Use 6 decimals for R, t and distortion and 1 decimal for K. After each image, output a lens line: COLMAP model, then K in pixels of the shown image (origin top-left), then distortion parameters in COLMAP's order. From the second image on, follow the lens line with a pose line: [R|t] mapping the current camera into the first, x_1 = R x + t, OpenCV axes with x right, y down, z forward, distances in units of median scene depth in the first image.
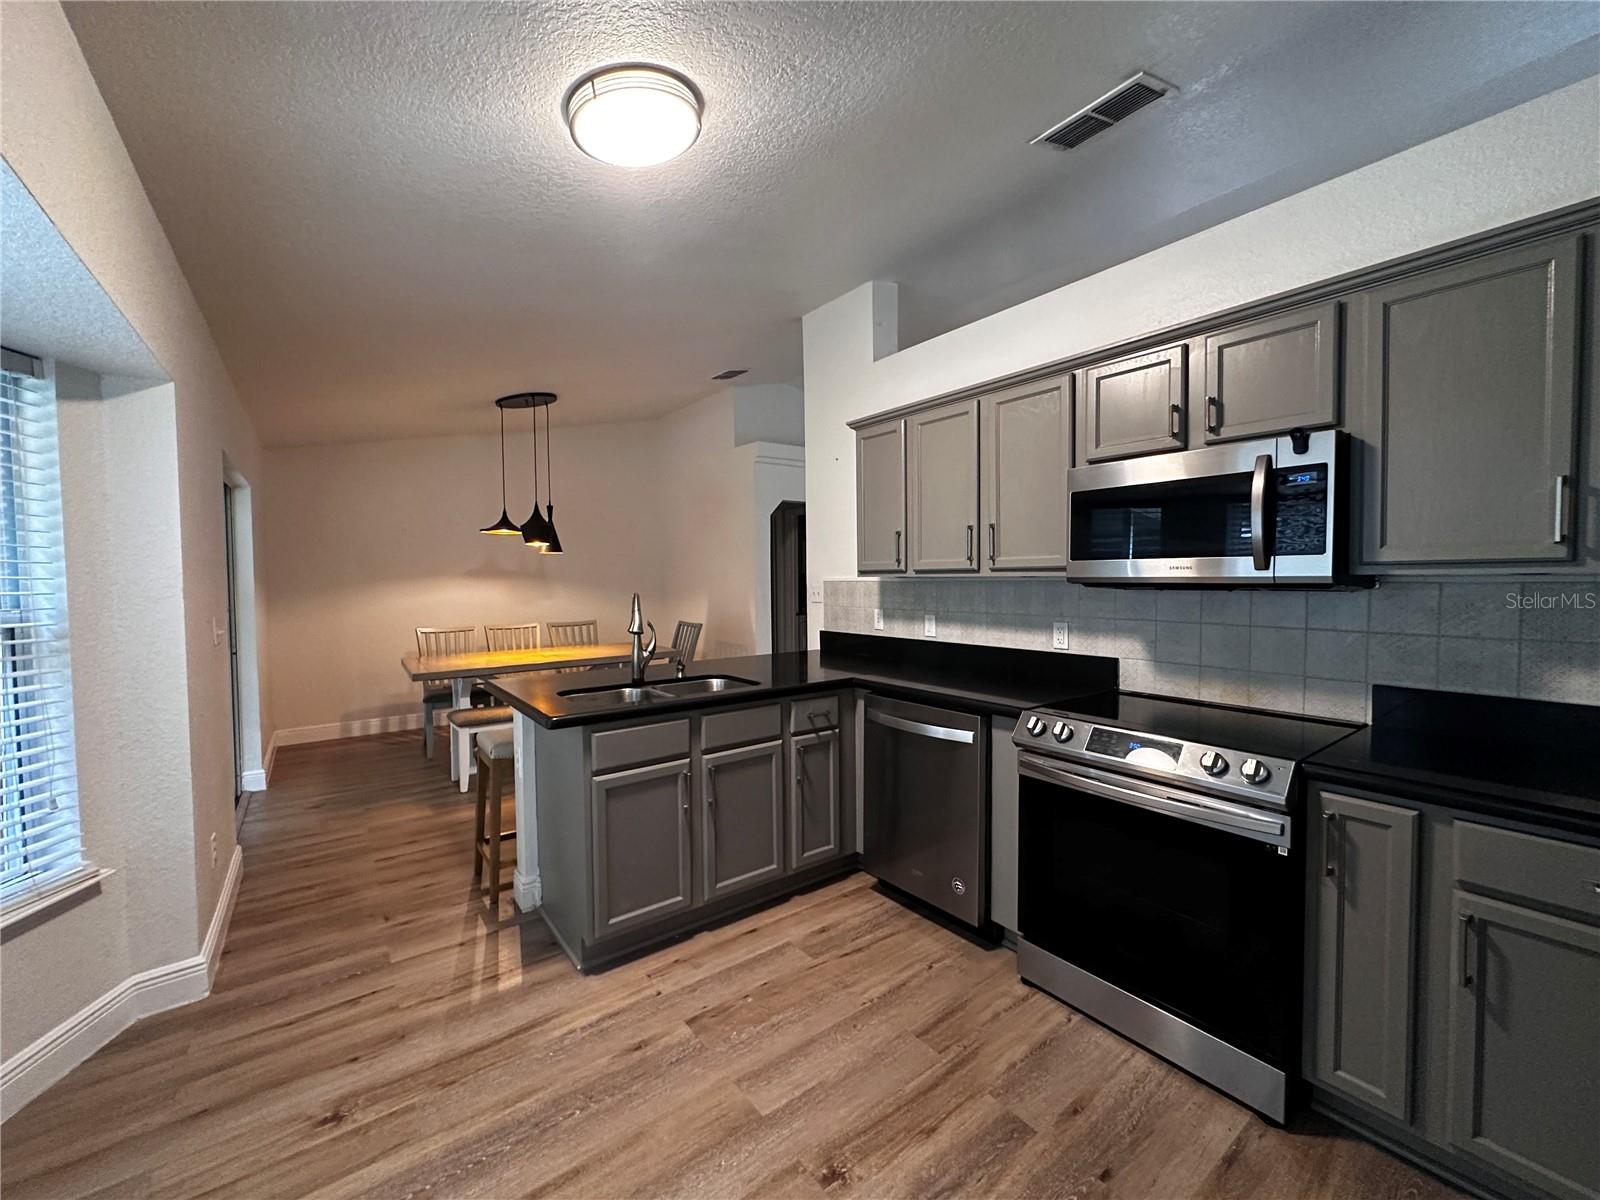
lens RADIAL K [[641.8, 0, 800.4], [0, 641.8, 598.0], [0, 0, 1]] dist [-0.004512, 0.000357]
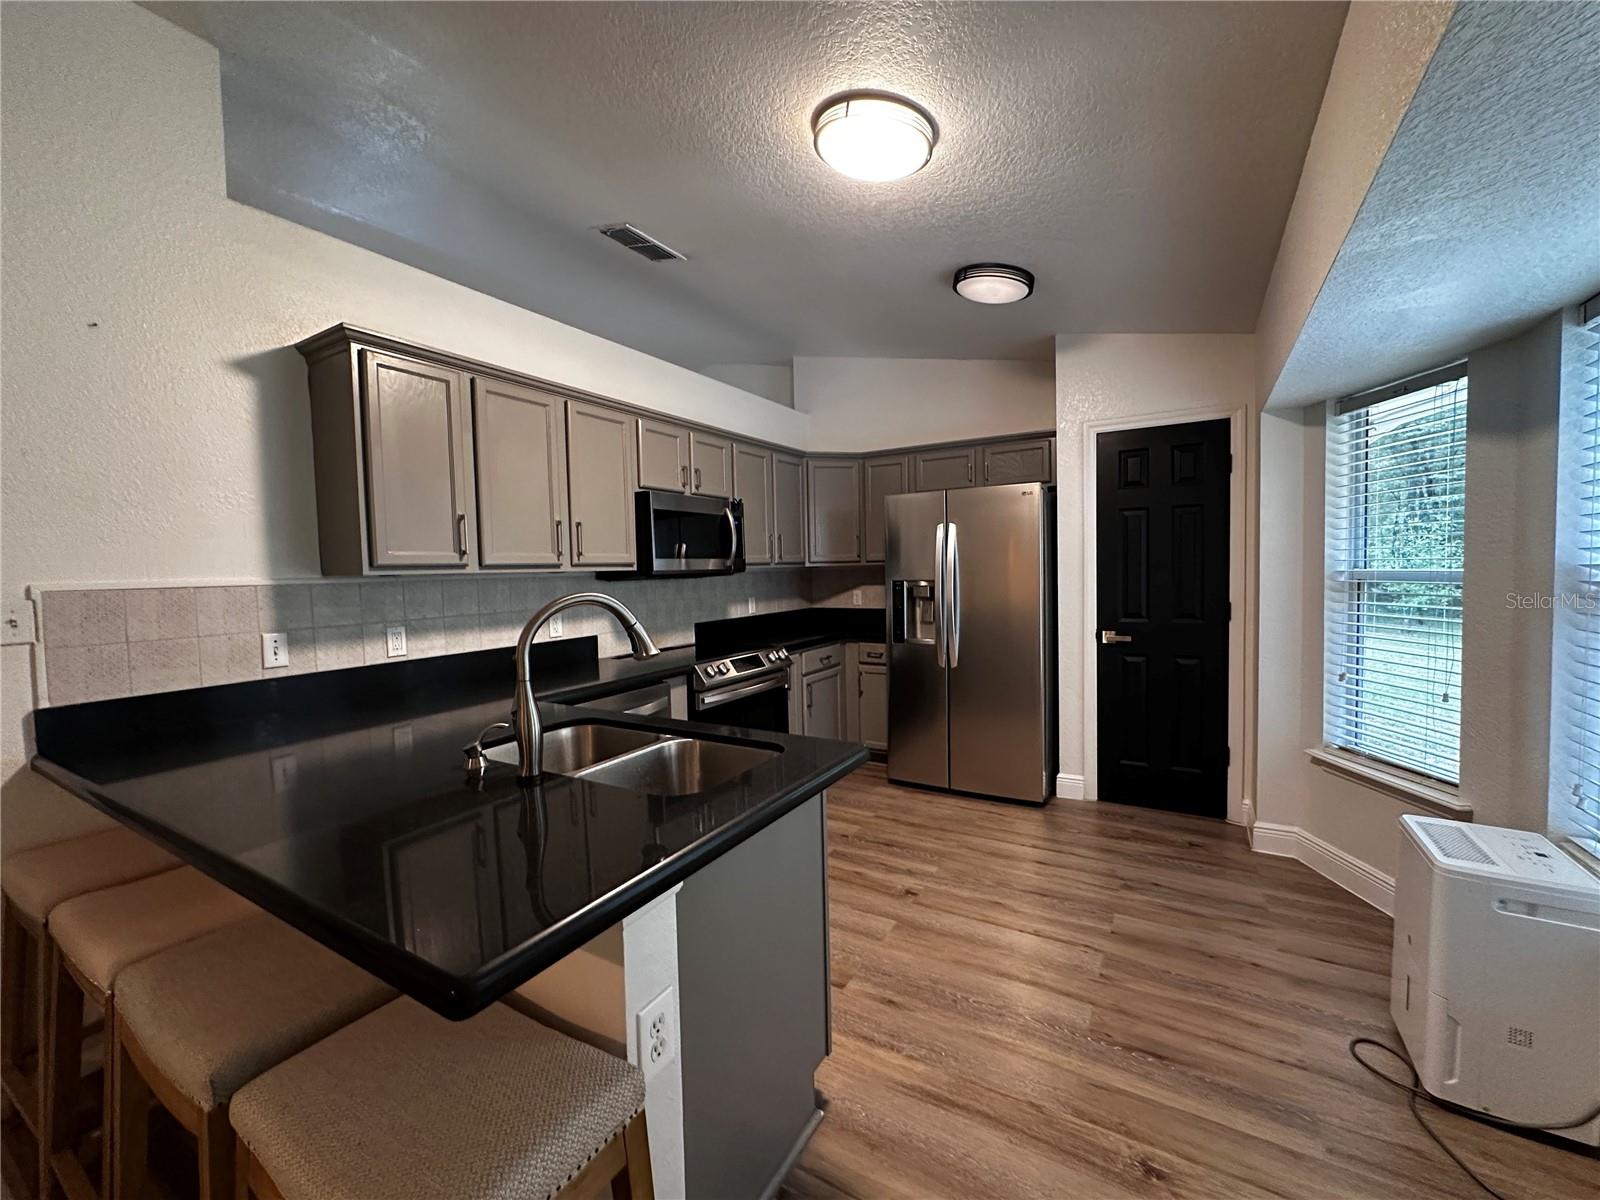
lens RADIAL K [[641.8, 0, 800.4], [0, 641.8, 598.0], [0, 0, 1]] dist [-0.004512, 0.000357]
pose [[-0.376719, -0.022067, 0.926065, -0.958045], [0.059892, 0.997044, 0.048122, -0.021528], [-0.924389, 0.073592, -0.374284, 1.221084]]
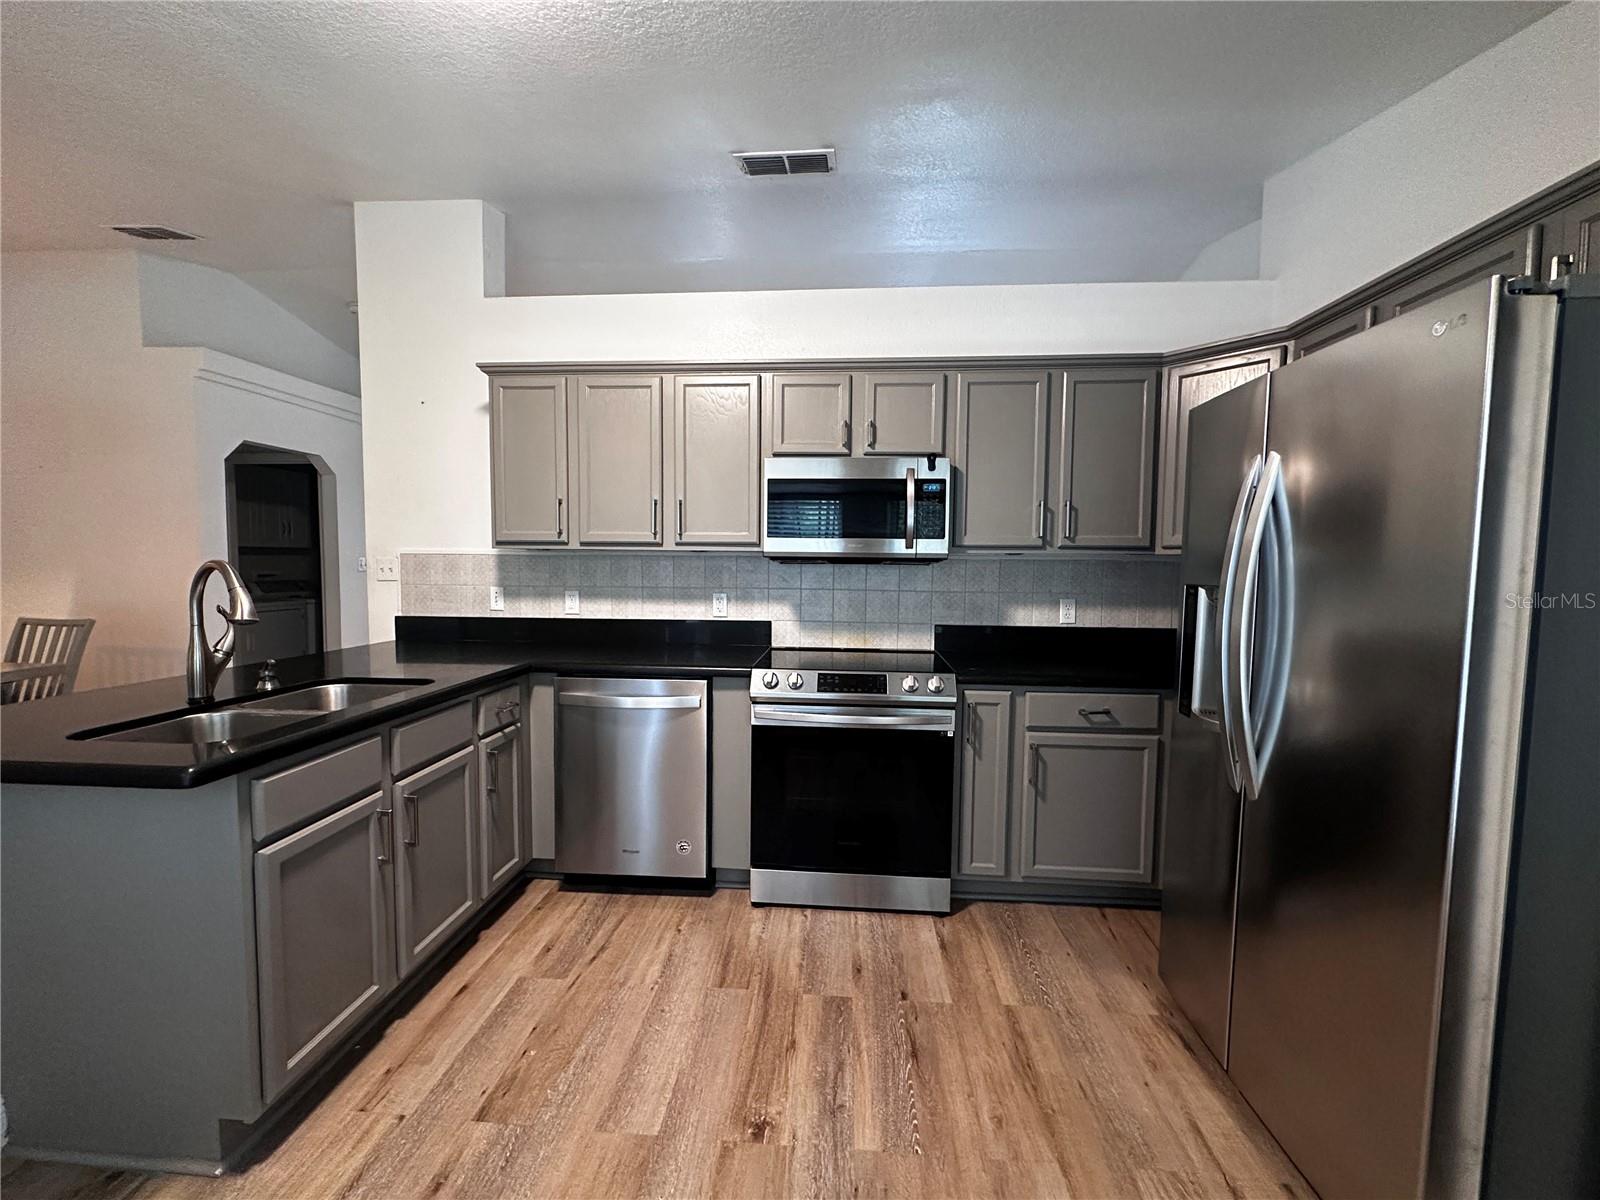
lens RADIAL K [[641.8, 0, 800.4], [0, 641.8, 598.0], [0, 0, 1]] dist [-0.004512, 0.000357]
pose [[0.656375, -0.027502, 0.753934, -0.417942], [0.009522, 0.999558, 0.028173, 0.019294], [-0.754375, -0.011313, 0.656346, 0.186594]]
